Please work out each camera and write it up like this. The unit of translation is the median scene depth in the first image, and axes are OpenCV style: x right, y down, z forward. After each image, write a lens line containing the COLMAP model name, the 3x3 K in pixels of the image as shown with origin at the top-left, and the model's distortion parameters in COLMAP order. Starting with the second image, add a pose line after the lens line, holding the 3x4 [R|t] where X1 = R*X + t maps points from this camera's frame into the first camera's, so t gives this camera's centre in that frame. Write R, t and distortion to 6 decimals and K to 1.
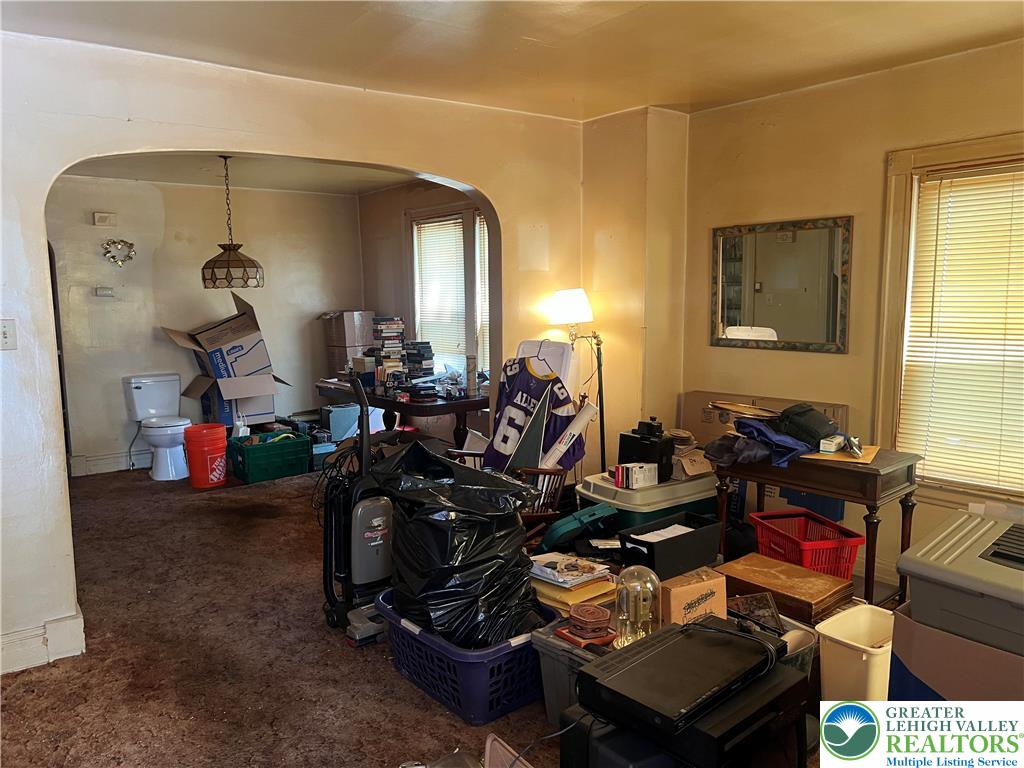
lens RADIAL K [[775.5, 0, 512.0], [0, 775.5, 384.0], [0, 0, 1]] dist [0.071356, -0.077305]
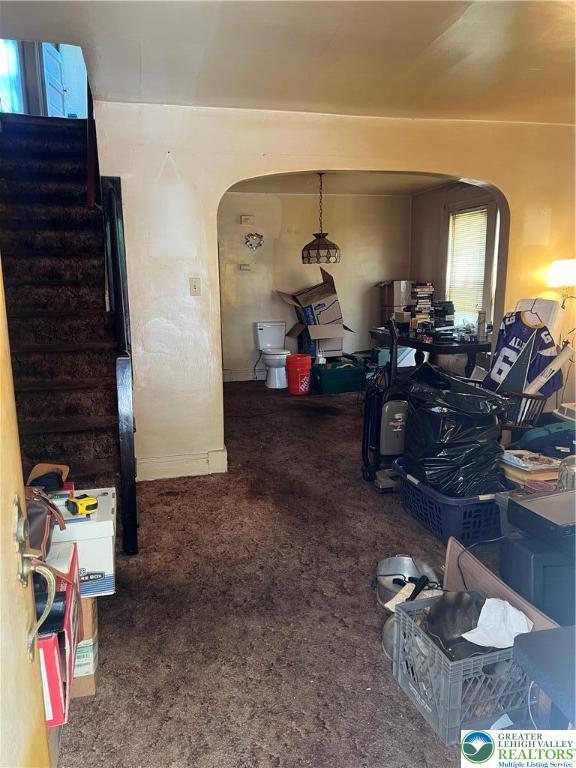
lens RADIAL K [[581.6, 0, 281.4], [0, 581.6, 379.3], [0, 0, 1]] dist [0.071356, -0.077305]
pose [[0.916000, 0.075239, -0.394060, 0.046293], [-0.049542, 0.995952, 0.074998, 0.026326], [0.398108, -0.049176, 0.916020, -0.093600]]
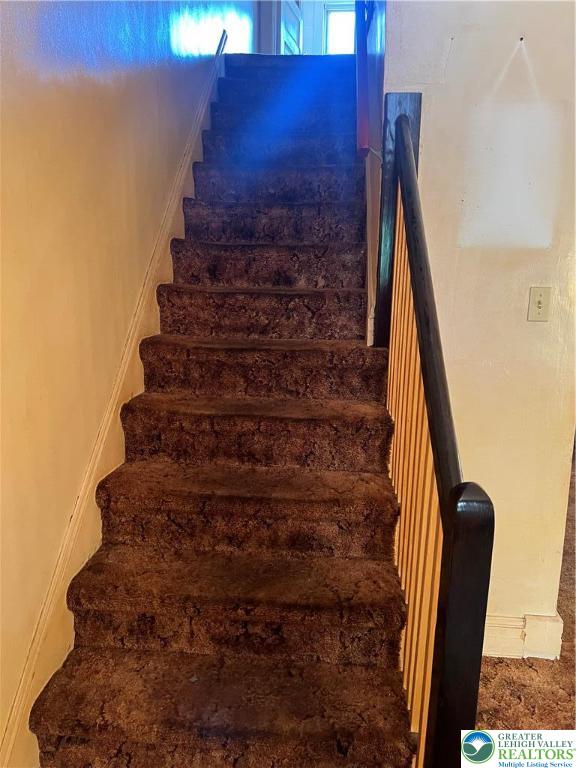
lens RADIAL K [[581.6, 0, 281.4], [0, 581.6, 379.3], [0, 0, 1]] dist [0.071356, -0.077305]
pose [[0.738233, 0.133411, -0.661221, -0.284905], [-0.107161, 0.990993, 0.080305, 0.000265], [0.665979, 0.011573, 0.745880, 0.211580]]
